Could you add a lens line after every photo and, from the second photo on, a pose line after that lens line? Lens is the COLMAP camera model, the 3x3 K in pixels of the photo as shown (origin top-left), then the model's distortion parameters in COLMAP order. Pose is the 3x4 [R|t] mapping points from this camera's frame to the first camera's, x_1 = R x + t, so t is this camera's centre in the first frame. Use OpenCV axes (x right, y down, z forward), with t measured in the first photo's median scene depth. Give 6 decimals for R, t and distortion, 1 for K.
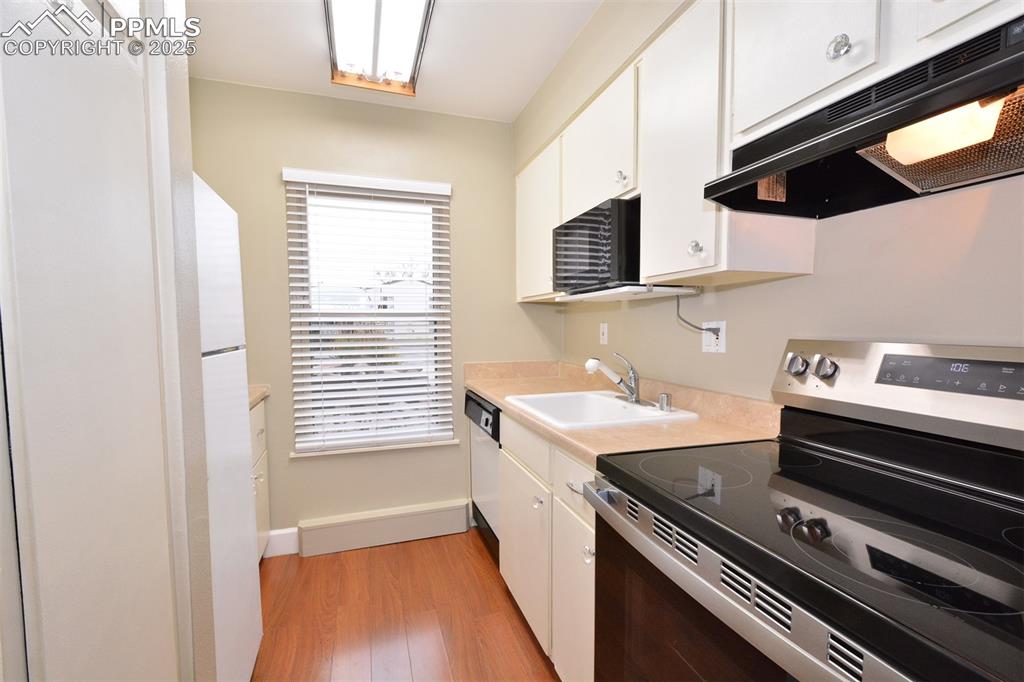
lens RADIAL K [[446.6, 0, 510.3], [0, 446.6, 344.8], [0, 0, 1]] dist [-0.007360, -0.000887]
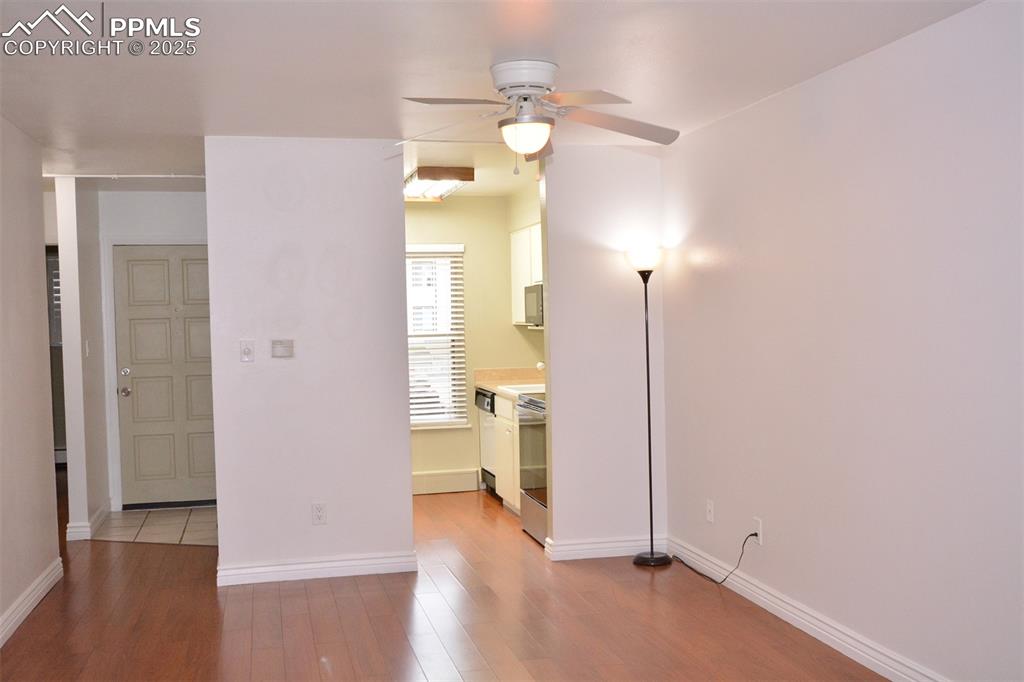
lens RADIAL K [[1055.3, 0, 511.9], [0, 1055.3, 344.6], [0, 0, 1]] dist [-0.030742, 0.000000]
pose [[0.996364, -0.011657, -0.084394, 0.295960], [0.009770, 0.999694, -0.022732, 0.039956], [0.084633, 0.021825, 0.996173, -2.304742]]
